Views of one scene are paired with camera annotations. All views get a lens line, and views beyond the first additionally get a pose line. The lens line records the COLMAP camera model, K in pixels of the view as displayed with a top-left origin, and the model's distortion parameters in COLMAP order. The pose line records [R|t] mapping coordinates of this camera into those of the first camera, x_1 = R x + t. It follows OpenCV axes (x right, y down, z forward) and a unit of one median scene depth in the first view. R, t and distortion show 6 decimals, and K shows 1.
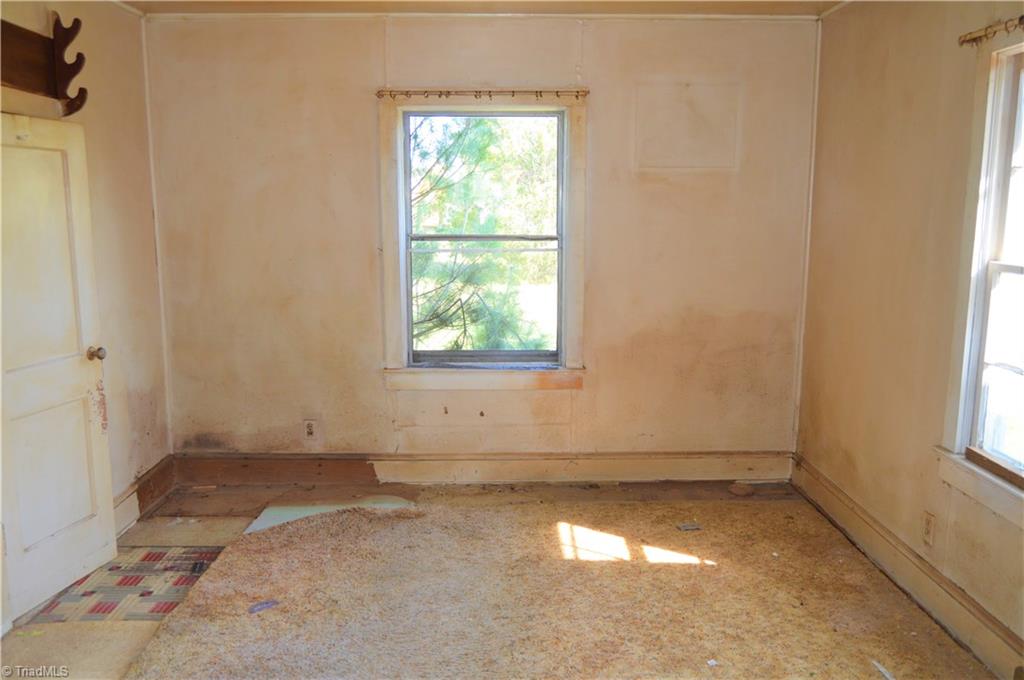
lens RADIAL K [[799.5, 0, 513.7], [0, 799.5, 341.3], [0, 0, 1]] dist [-0.019835, 0.013219]
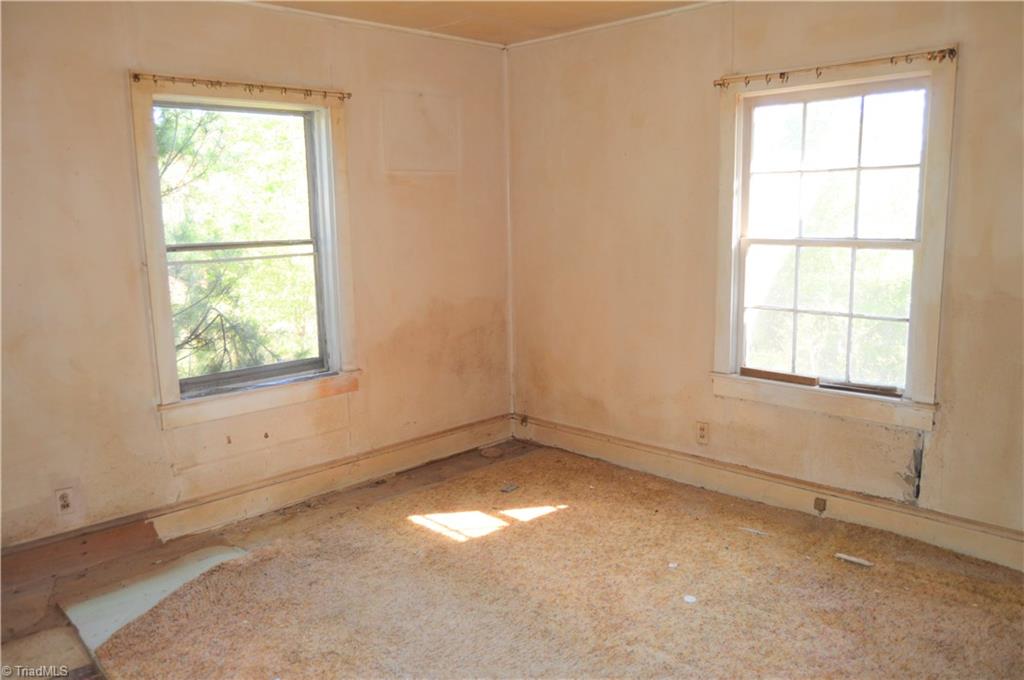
lens RADIAL K [[799.5, 0, 513.7], [0, 799.5, 341.3], [0, 0, 1]] dist [-0.019835, 0.013219]
pose [[0.733035, -0.131900, 0.667280, -0.430031], [0.131518, 0.989990, 0.051211, -0.025926], [-0.667355, 0.050220, 0.743044, 0.124043]]
